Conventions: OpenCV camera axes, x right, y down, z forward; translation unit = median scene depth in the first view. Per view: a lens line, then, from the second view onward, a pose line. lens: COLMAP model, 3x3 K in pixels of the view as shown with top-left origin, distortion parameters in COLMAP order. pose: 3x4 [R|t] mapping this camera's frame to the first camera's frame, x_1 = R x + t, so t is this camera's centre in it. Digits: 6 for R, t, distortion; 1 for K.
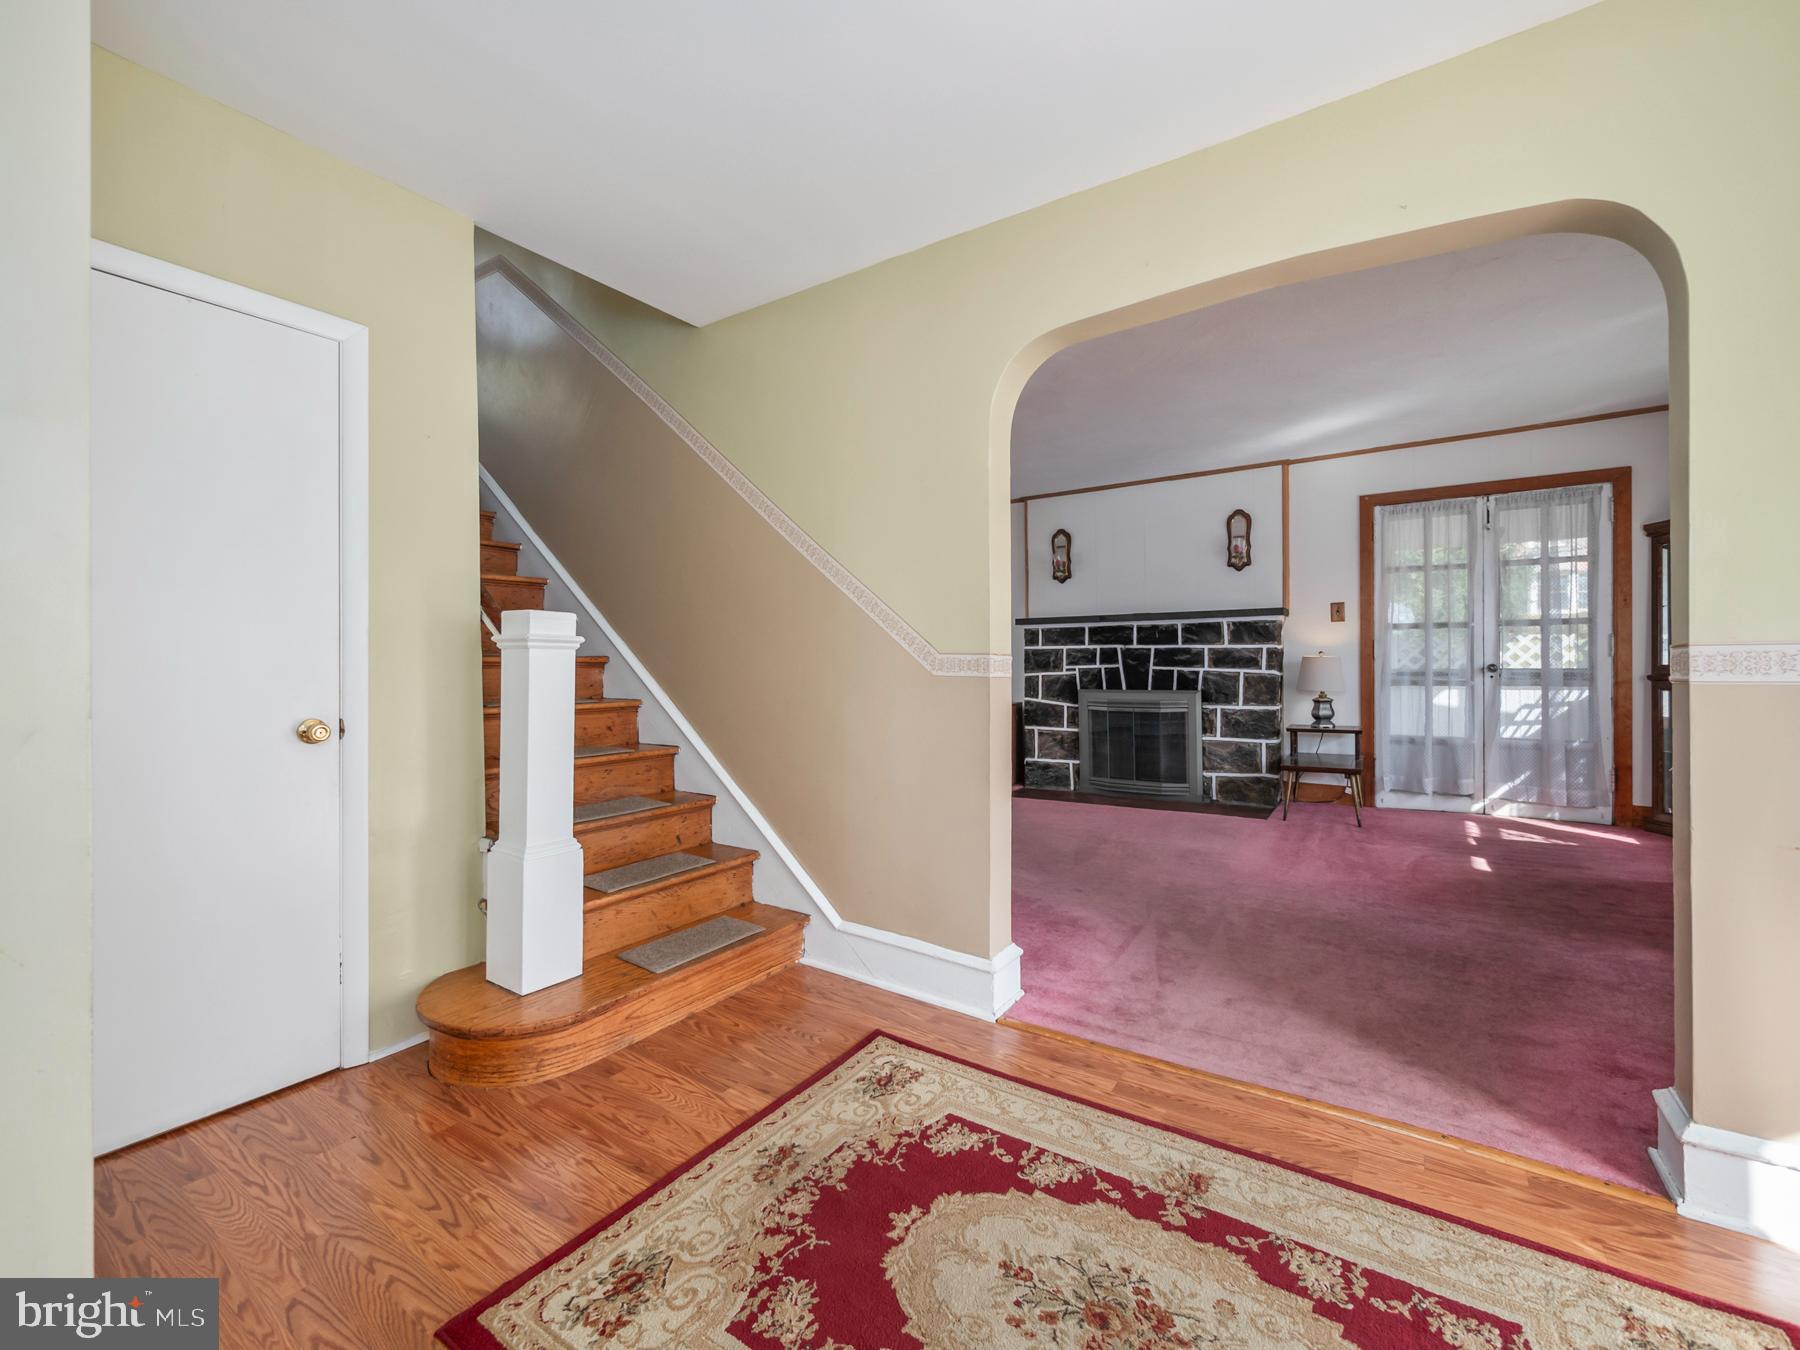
lens RADIAL K [[759.0, 0, 894.9], [0, 759.0, 665.1], [0, 0, 1]] dist [-0.005293, -0.000017]
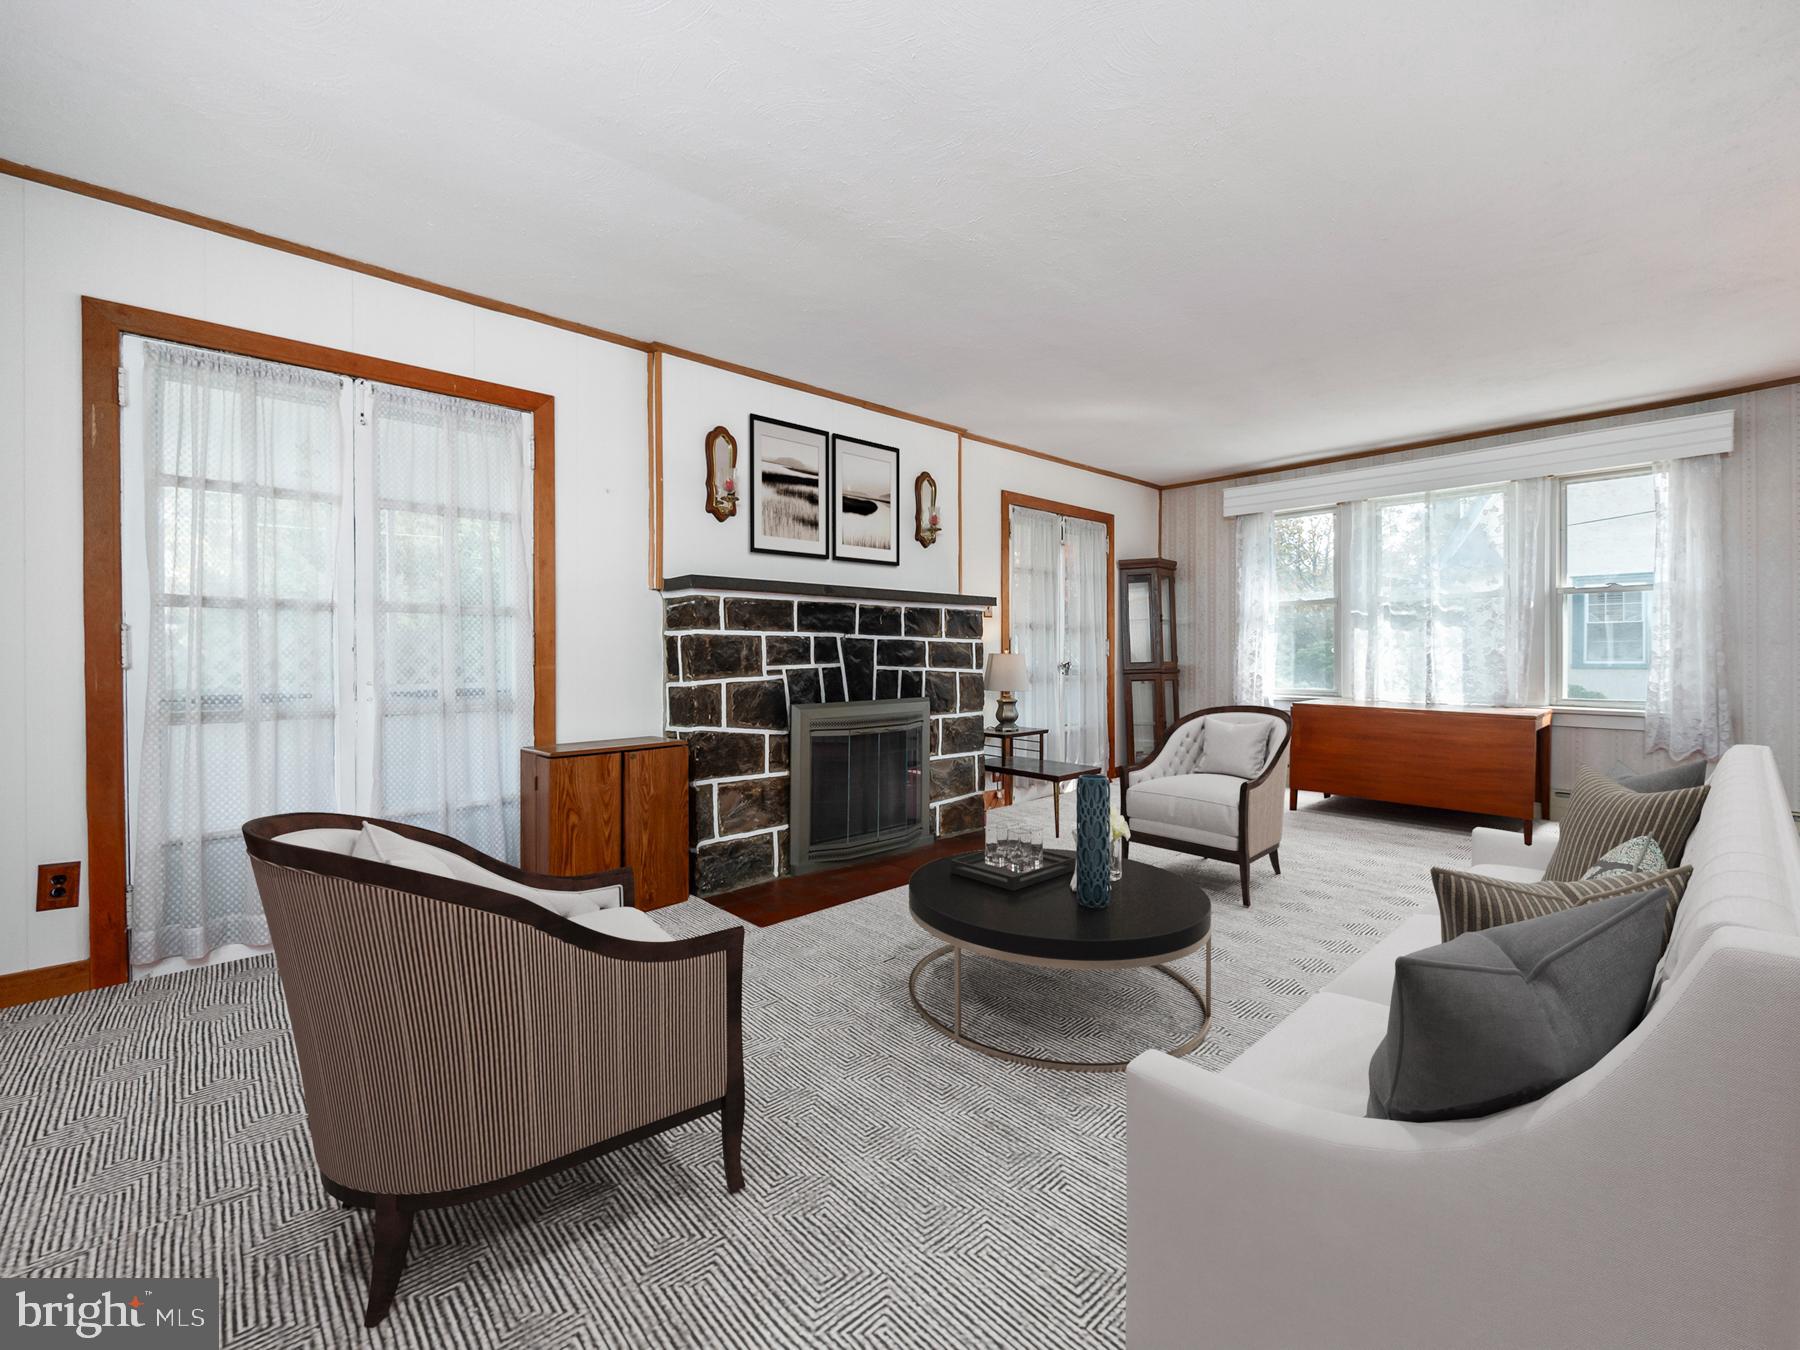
lens RADIAL K [[759.0, 0, 894.9], [0, 759.0, 665.1], [0, 0, 1]] dist [-0.005293, -0.000017]
pose [[0.248101, -0.000416, 0.968734, -0.418504], [0.007566, 0.999970, -0.001509, 0.002902], [-0.968705, 0.007704, 0.248097, 1.021800]]
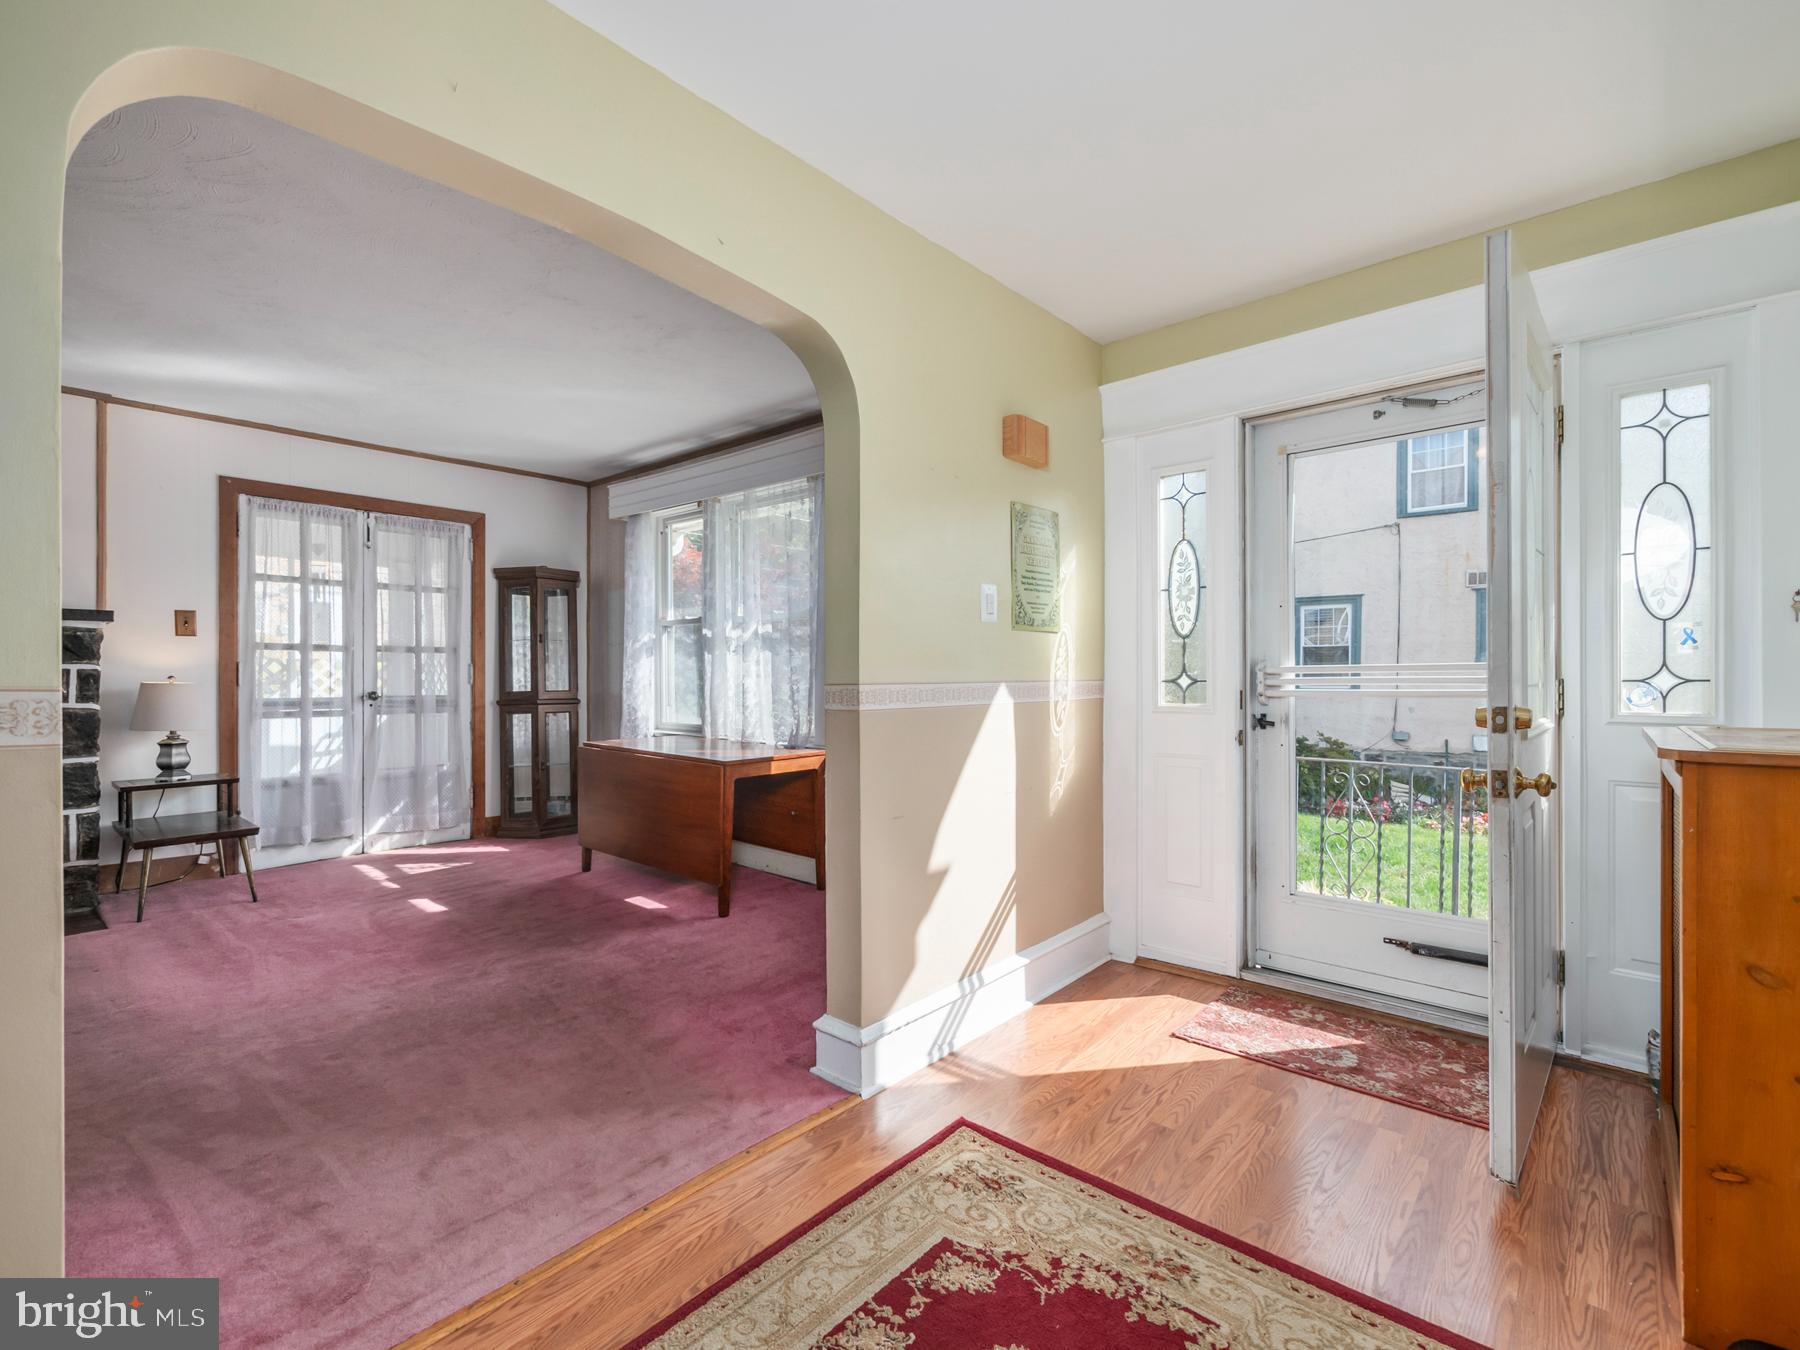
lens RADIAL K [[815.4, 0, 889.3], [0, 815.4, 679.5], [0, 0, 1]] dist [-0.001133, -0.000145]
pose [[0.134768, 0.006201, 0.990858, -0.135196], [0.003441, 0.999971, -0.006726, -0.007807], [-0.990871, 0.004315, 0.134743, 0.239427]]
